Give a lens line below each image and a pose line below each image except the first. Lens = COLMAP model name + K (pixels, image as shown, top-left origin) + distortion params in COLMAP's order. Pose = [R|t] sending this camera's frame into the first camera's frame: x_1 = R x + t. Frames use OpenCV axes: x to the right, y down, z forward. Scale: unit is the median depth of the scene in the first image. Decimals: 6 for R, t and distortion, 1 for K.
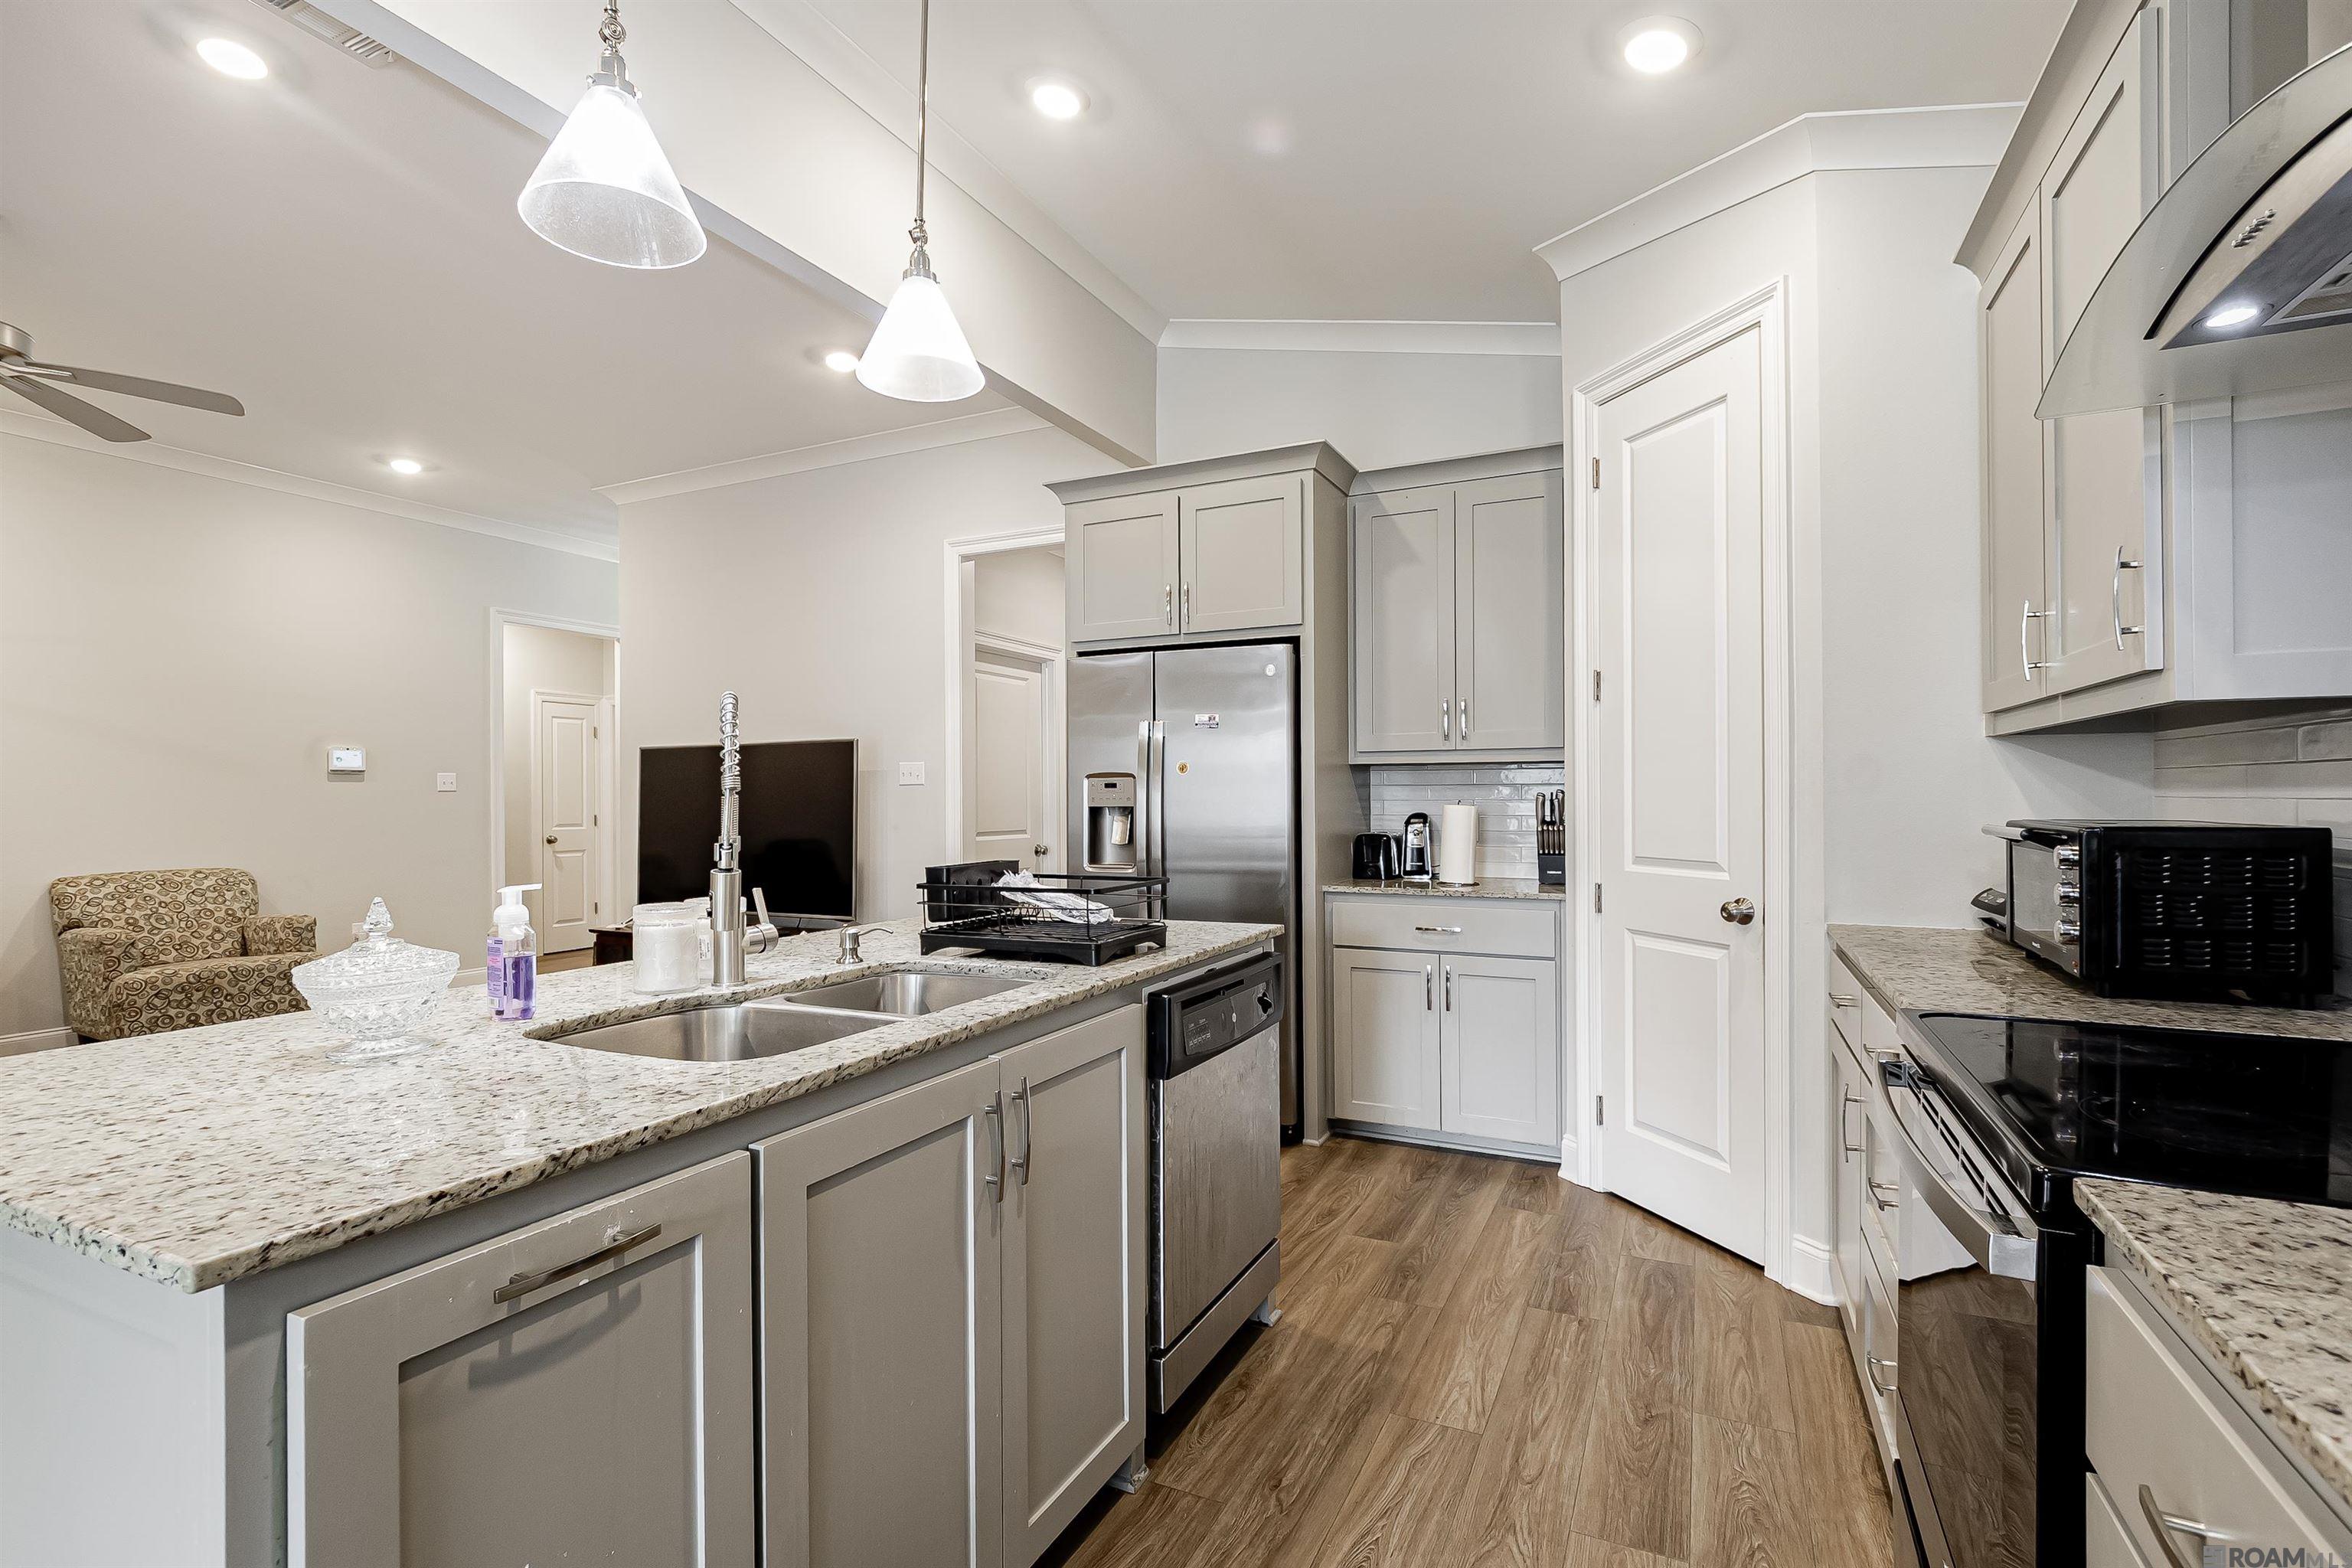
lens RADIAL K [[1077.3, 0, 1188.5], [0, 1077.3, 795.2], [0, 0, 1]] dist [-0.002086, -0.000390]
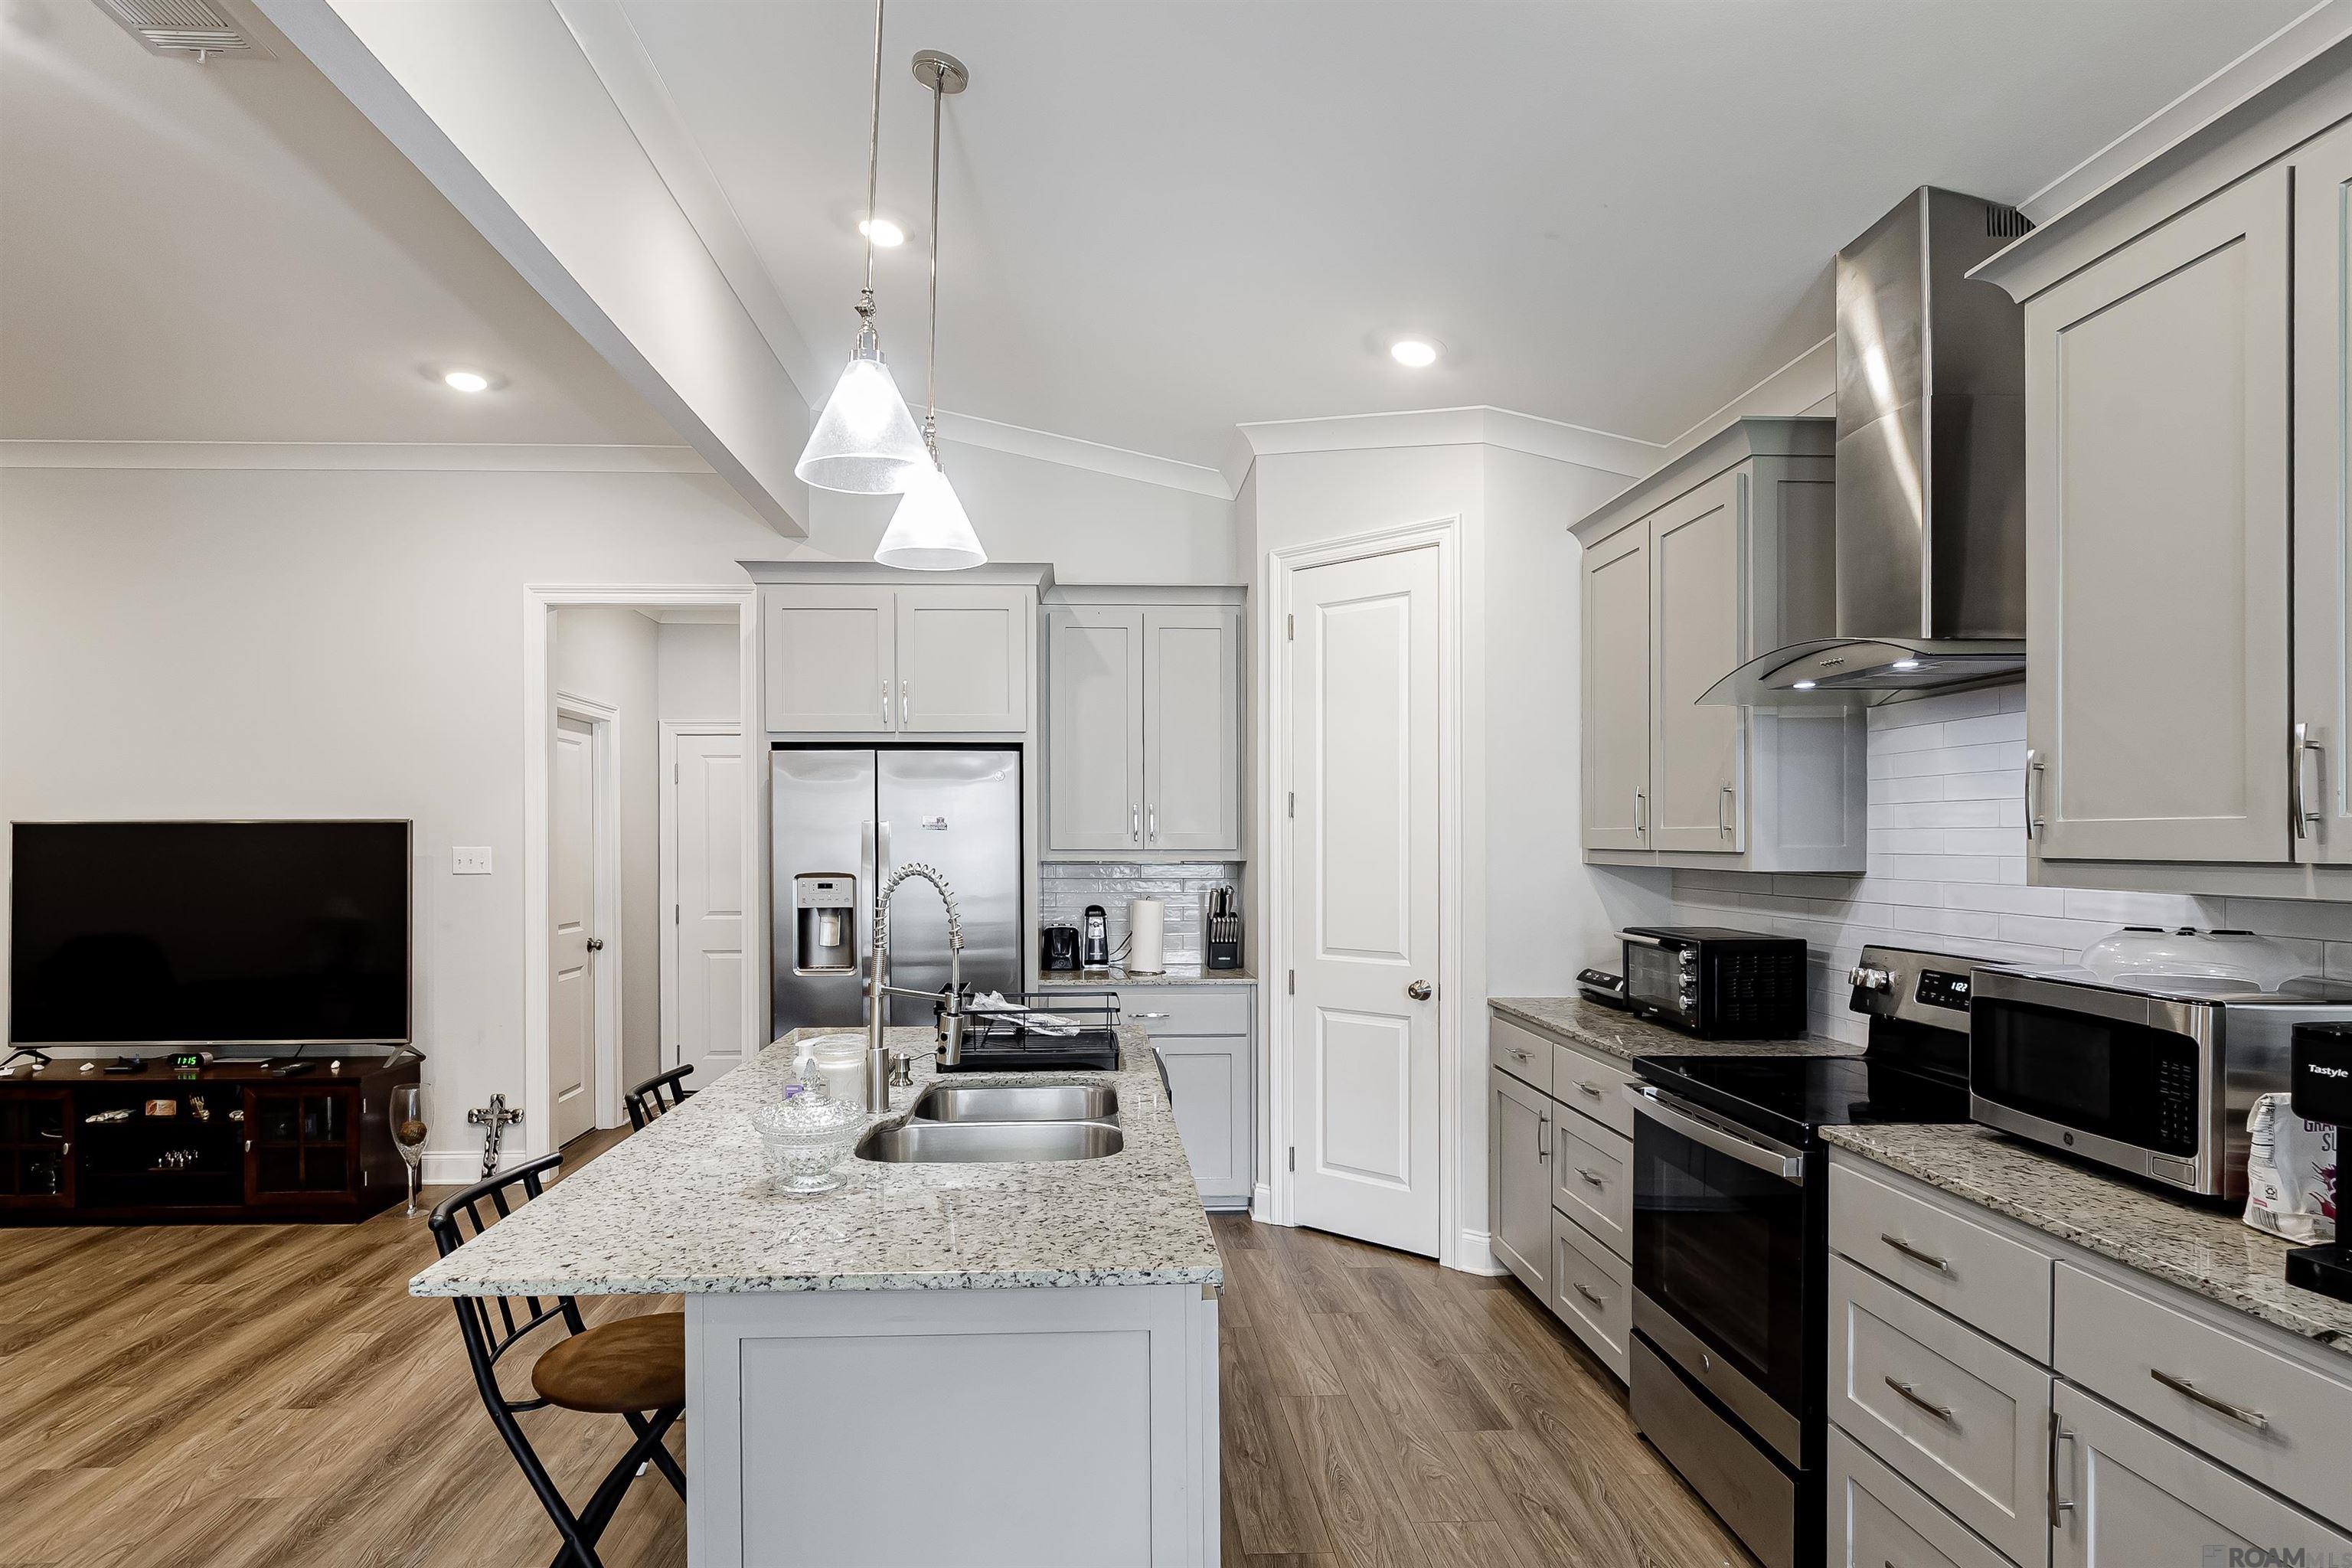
lens RADIAL K [[1294.5, 0, 1125.5], [0, 1294.5, 847.2], [0, 0, 1]] dist [0.003145, -0.000756]
pose [[0.884472, 0.000620, 0.466592, -0.389999], [-0.003698, 0.999977, 0.005682, -0.053295], [-0.466578, -0.006751, 0.884454, -0.160078]]
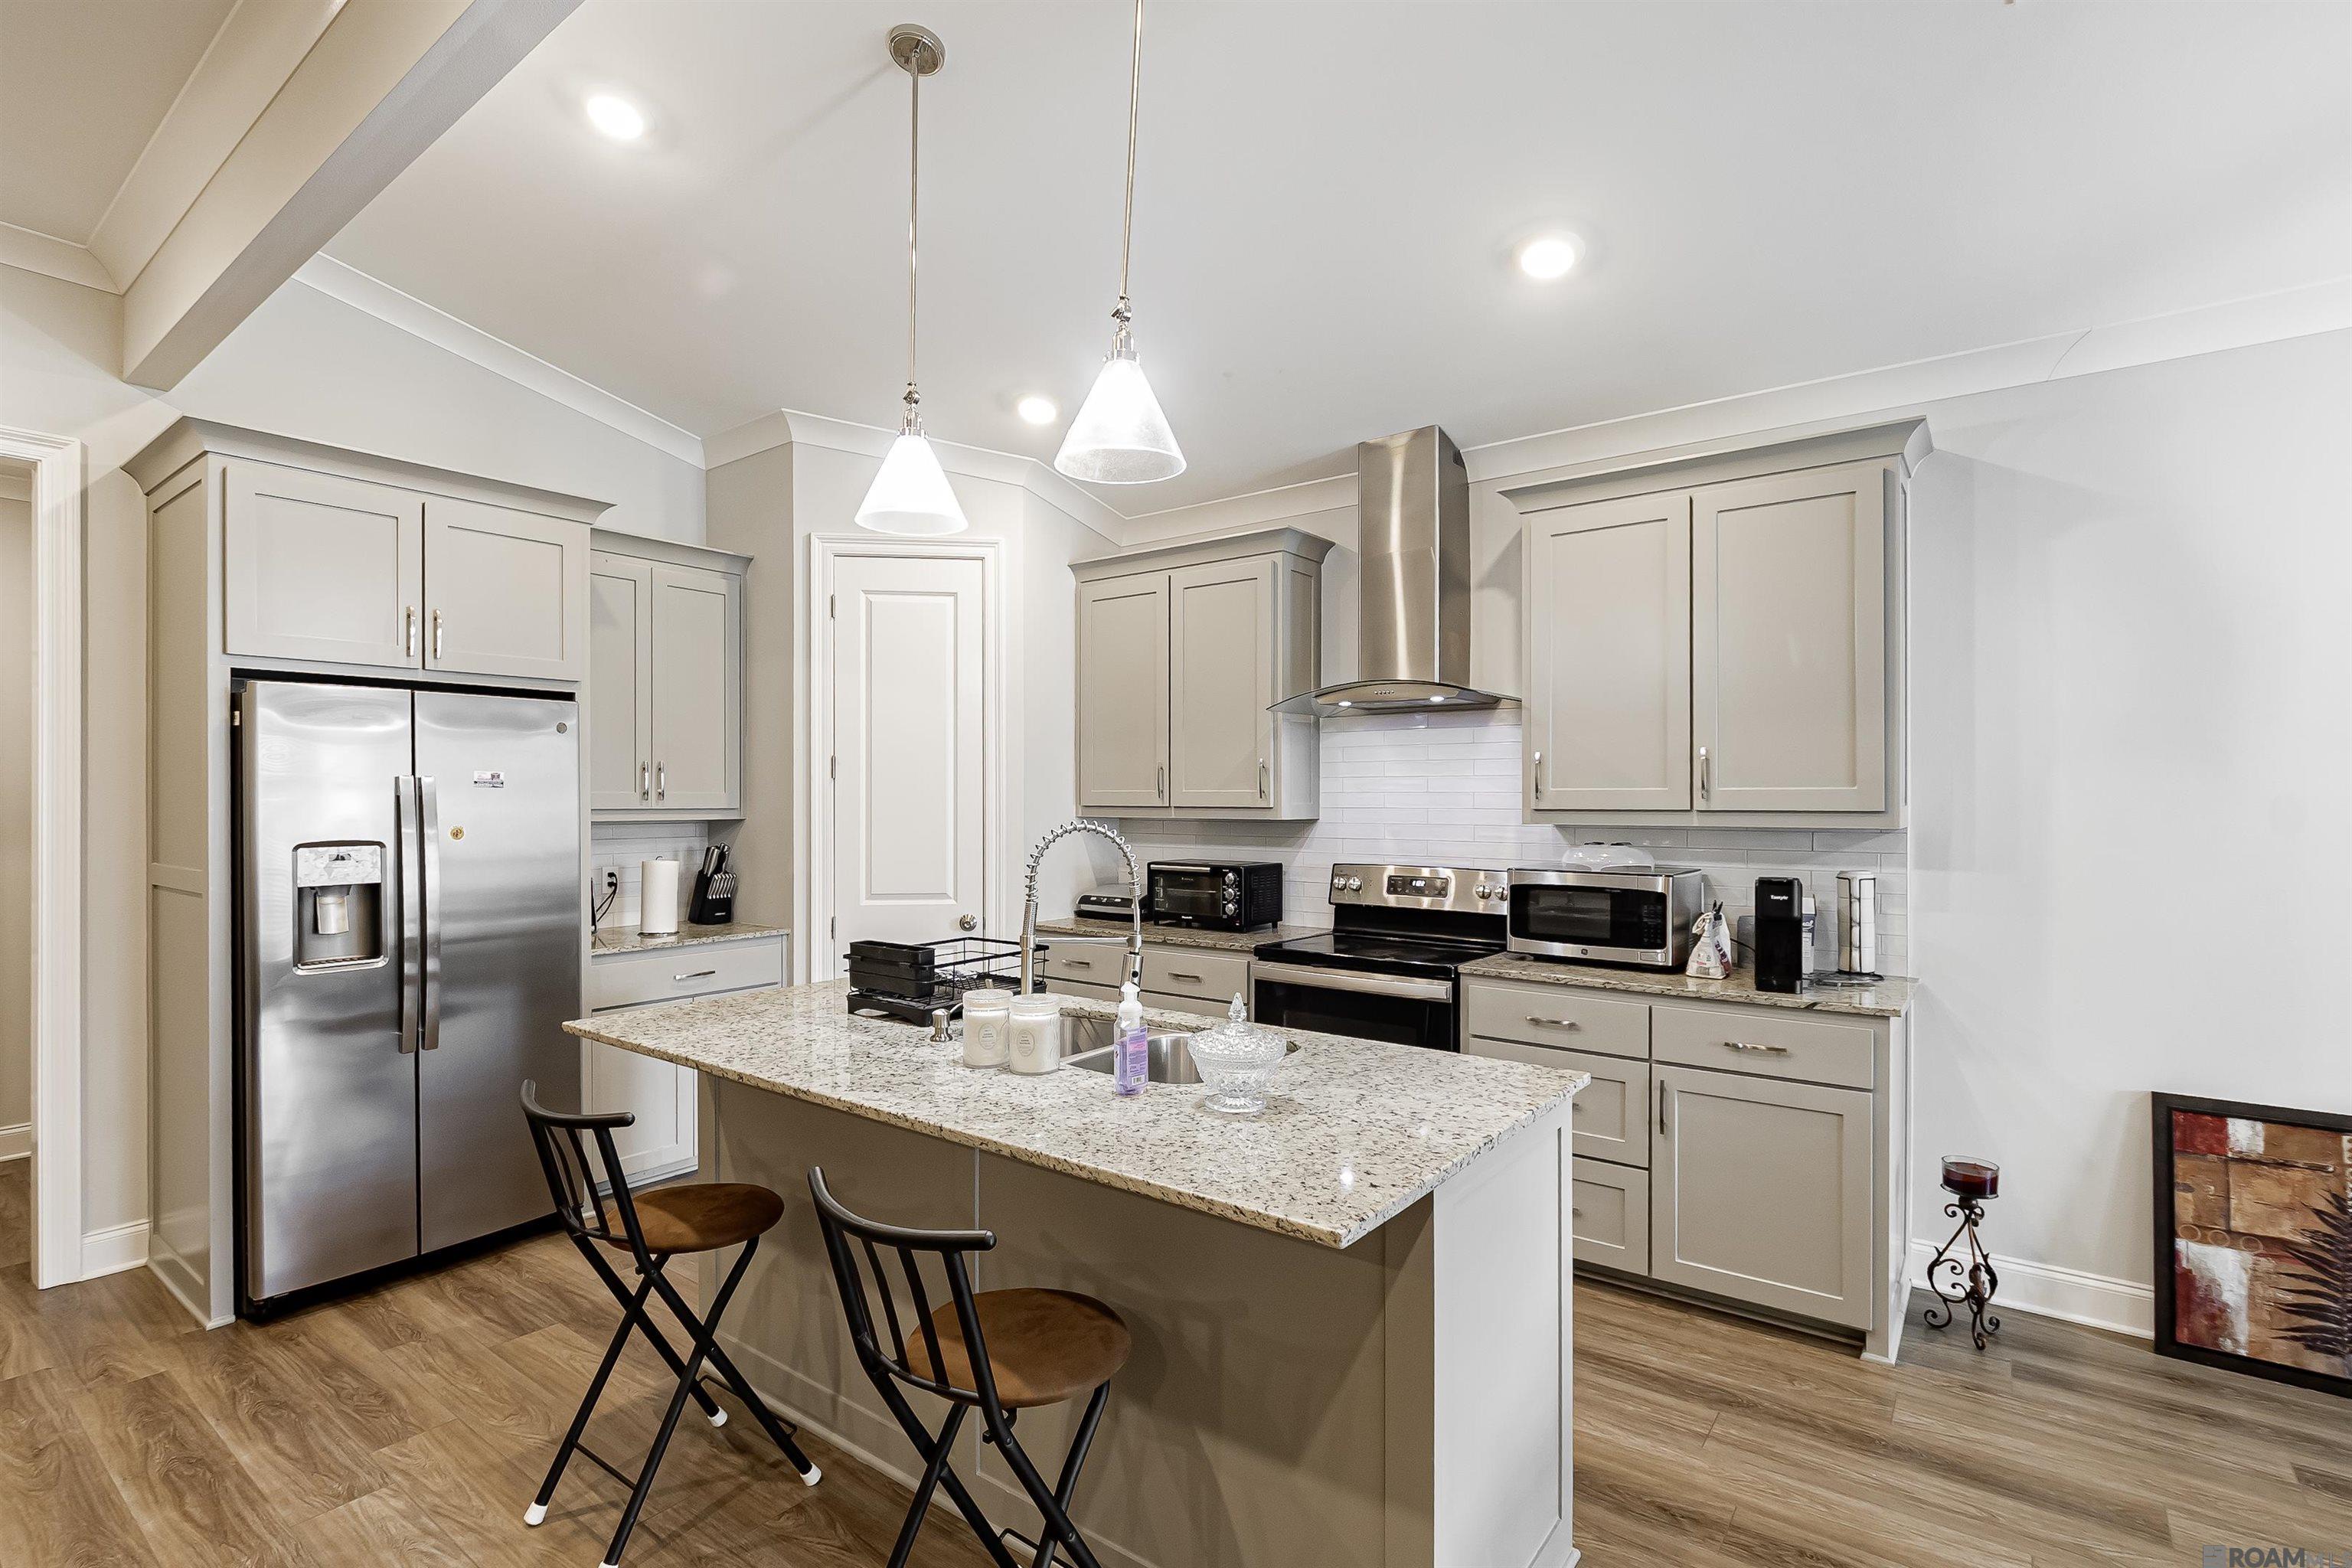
lens RADIAL K [[1114.3, 0, 1154.2], [0, 1114.3, 798.4], [0, 0, 1]] dist [0.005164, 0.000681]
pose [[0.211153, 0.003863, 0.977445, -0.754063], [-0.002534, 0.999991, -0.003405, -0.051514], [-0.977450, -0.001758, 0.211161, 0.280314]]
